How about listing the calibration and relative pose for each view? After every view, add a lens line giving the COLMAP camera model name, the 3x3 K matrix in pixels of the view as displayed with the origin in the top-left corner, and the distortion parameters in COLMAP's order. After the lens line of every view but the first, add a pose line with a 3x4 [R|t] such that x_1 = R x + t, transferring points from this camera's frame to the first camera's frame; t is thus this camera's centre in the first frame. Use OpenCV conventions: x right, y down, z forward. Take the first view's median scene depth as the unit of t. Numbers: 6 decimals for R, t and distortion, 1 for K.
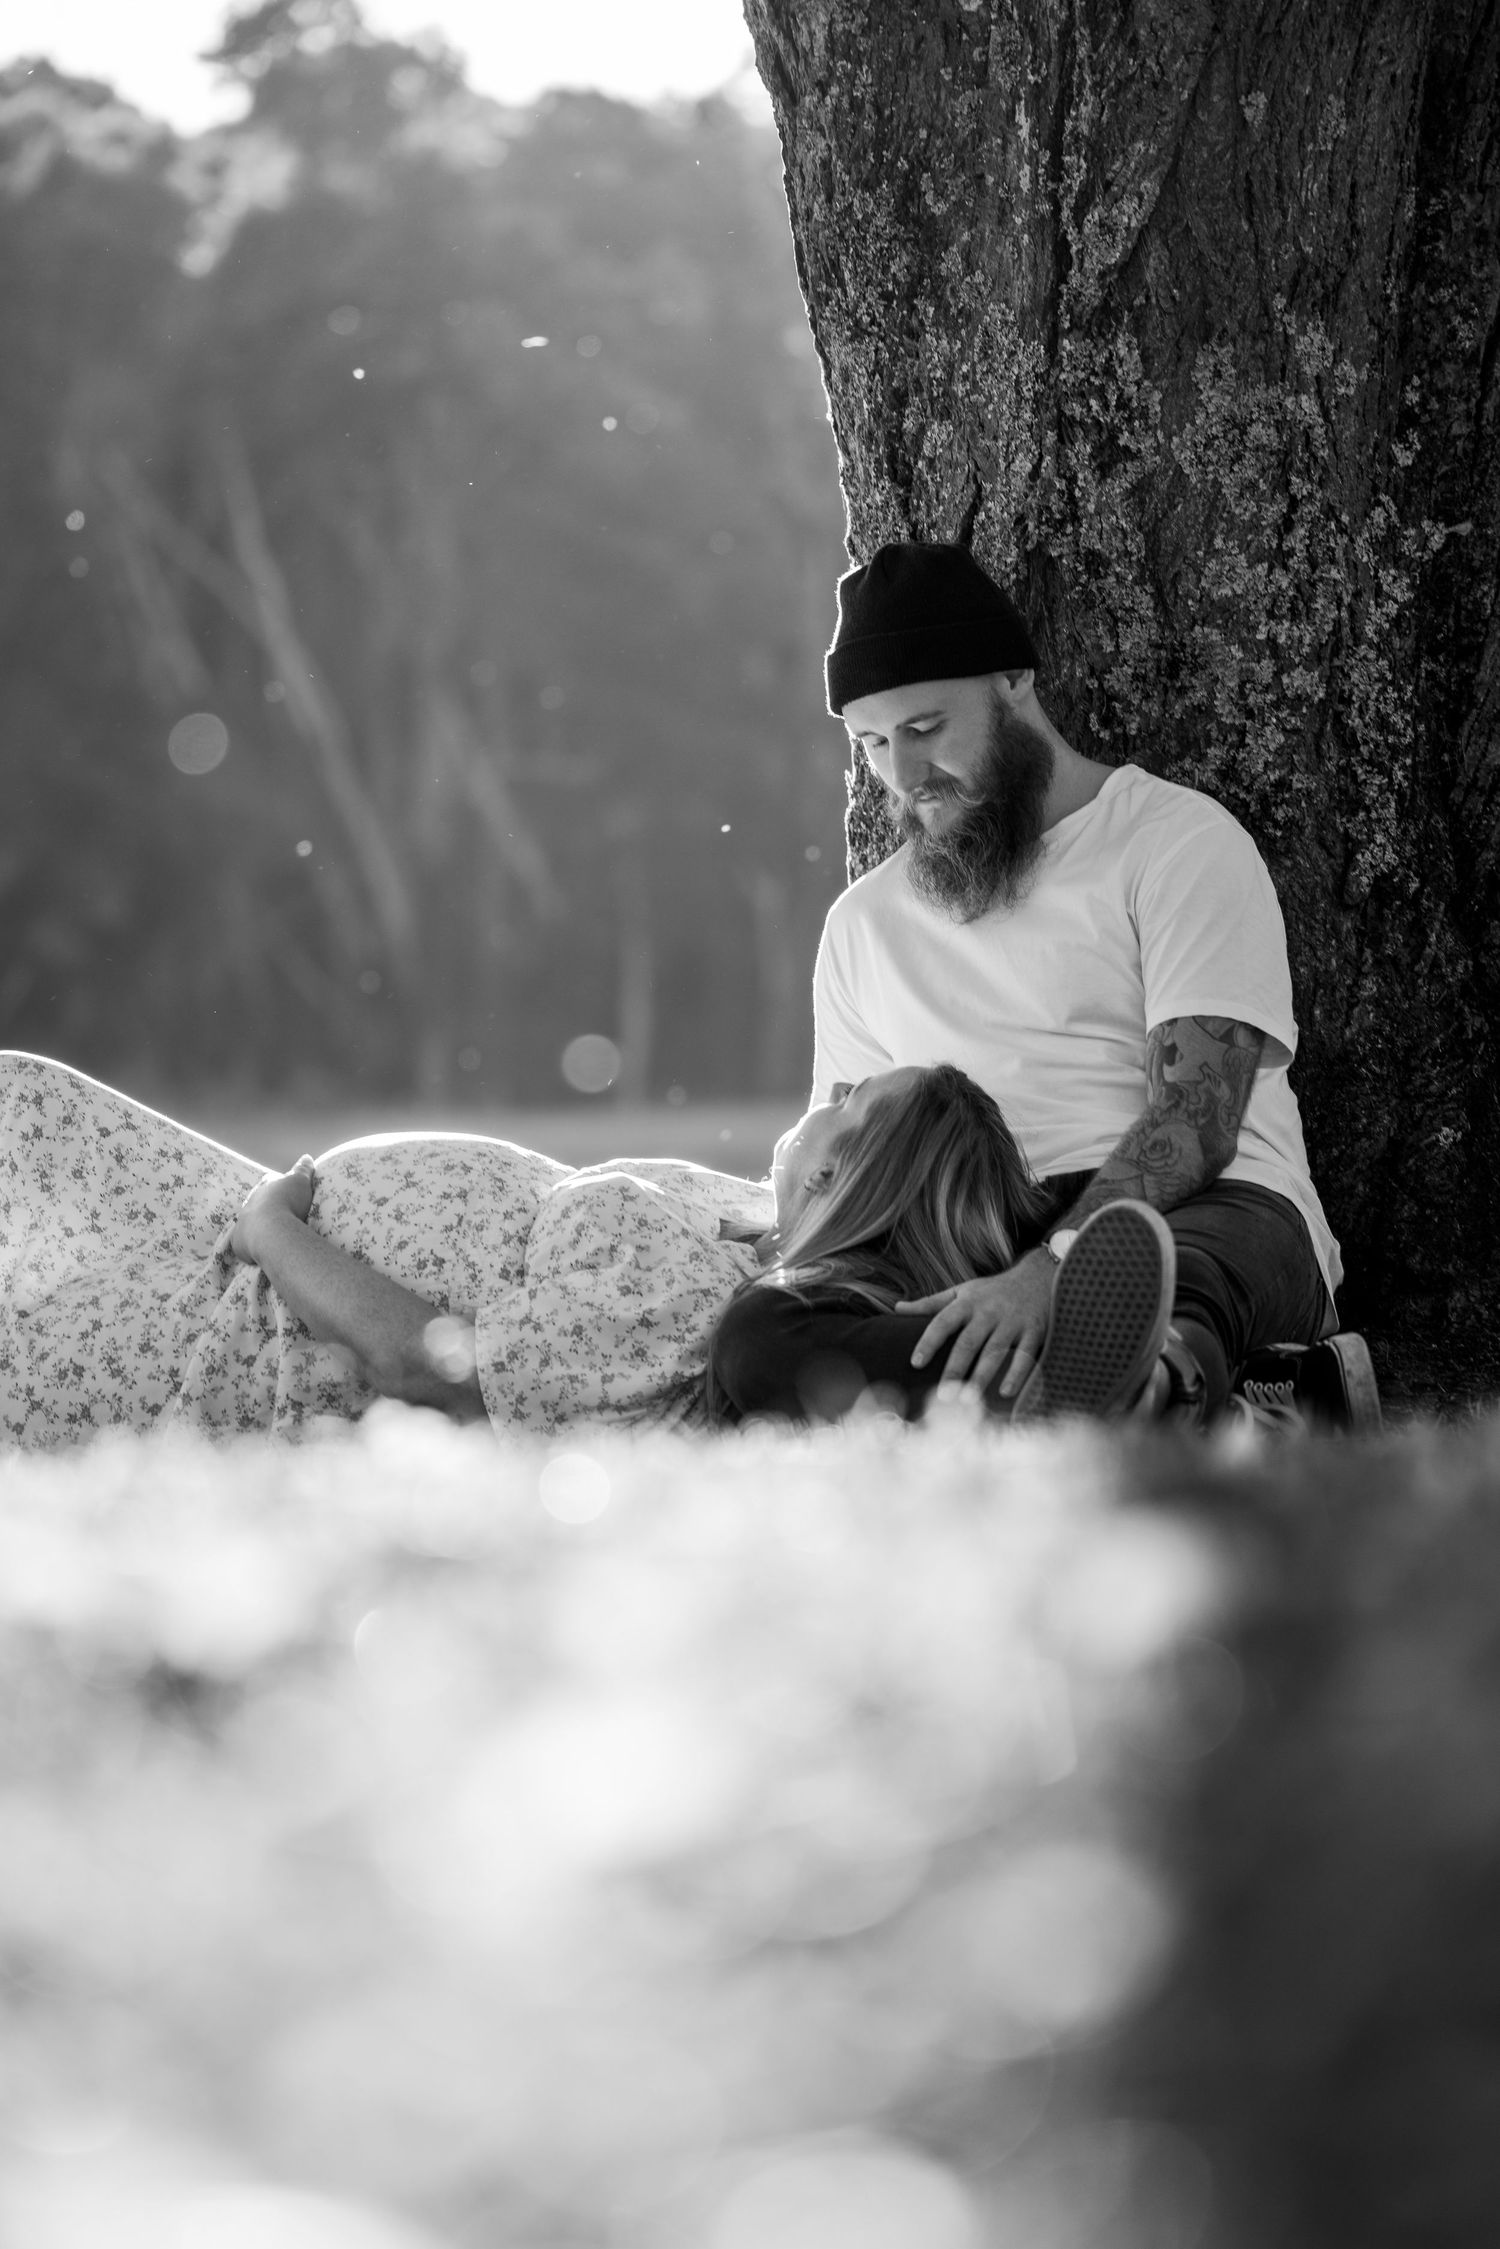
lens RADIAL K [[9962.4, 0, 738.8], [0, 9962.4, 1178.0], [0, 0, 1]] dist [1.188045, 0.000000]
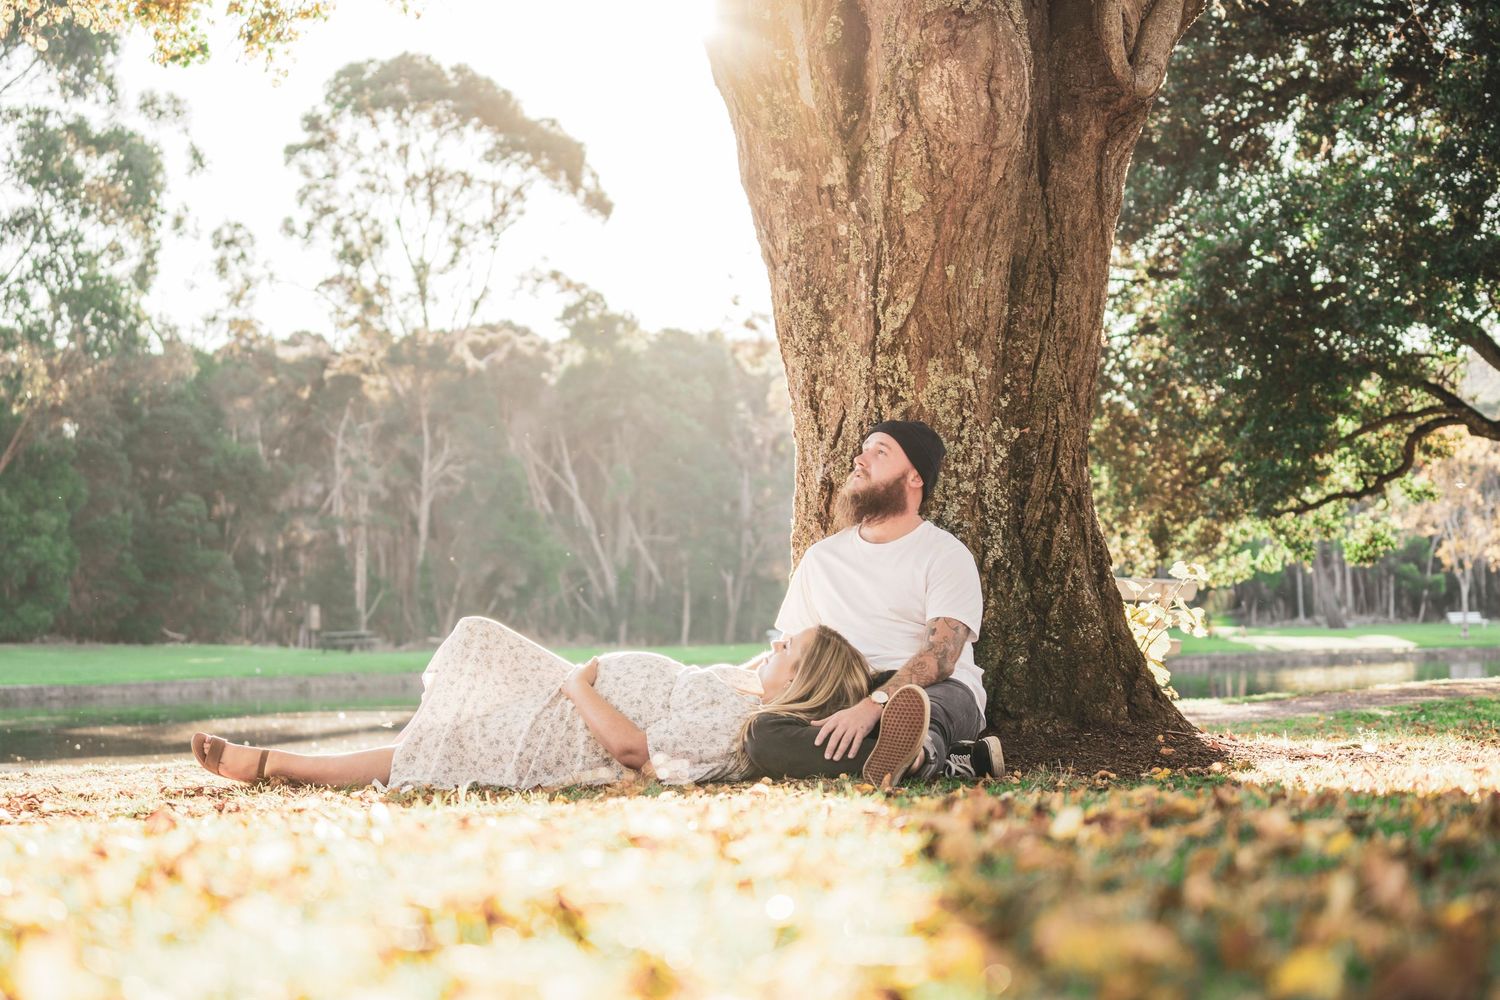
lens RADIAL K [[3105.7, 0, 720.8], [0, 3105.7, 518.9], [0, 0, 1]] dist [-0.110999, 0.000000]
pose [[0.999924, 0.012342, 0.000811, -0.008840], [-0.012288, 0.998776, -0.047915, -0.001161], [-0.001401, 0.047901, 0.998851, 0.186821]]
